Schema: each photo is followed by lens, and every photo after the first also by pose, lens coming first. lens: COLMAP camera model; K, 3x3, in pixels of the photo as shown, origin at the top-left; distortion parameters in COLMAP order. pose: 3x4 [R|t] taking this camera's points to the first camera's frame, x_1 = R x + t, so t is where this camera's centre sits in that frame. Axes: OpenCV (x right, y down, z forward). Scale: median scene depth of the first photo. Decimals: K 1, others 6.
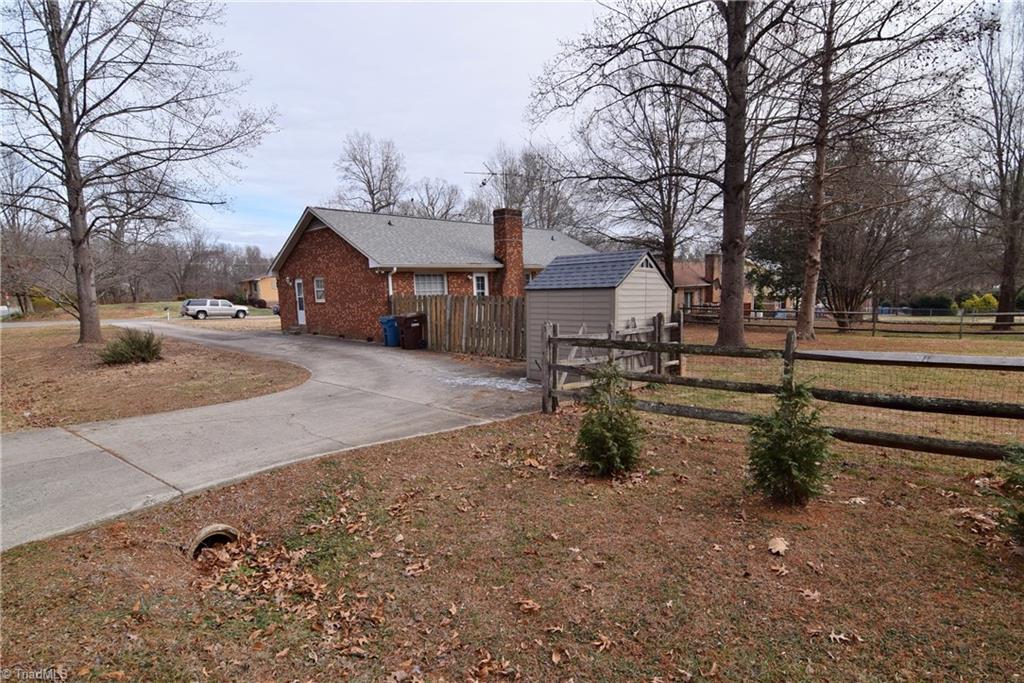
lens RADIAL K [[497.1, 0, 508.4], [0, 497.1, 352.3], [0, 0, 1]] dist [-0.003592, -0.013032]
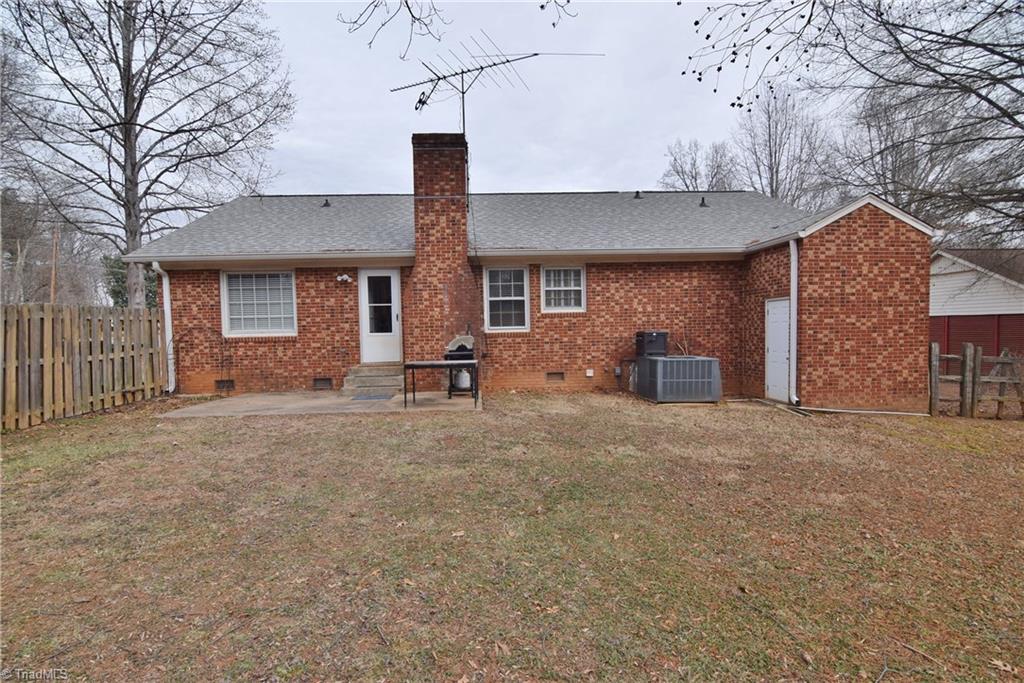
lens RADIAL K [[497.1, 0, 508.4], [0, 497.1, 352.3], [0, 0, 1]] dist [-0.003592, -0.013032]
pose [[0.724955, 0.048865, -0.687060, 0.396694], [-0.089676, 0.995686, -0.023807, -0.072992], [0.682933, 0.078872, 0.726210, 0.716850]]
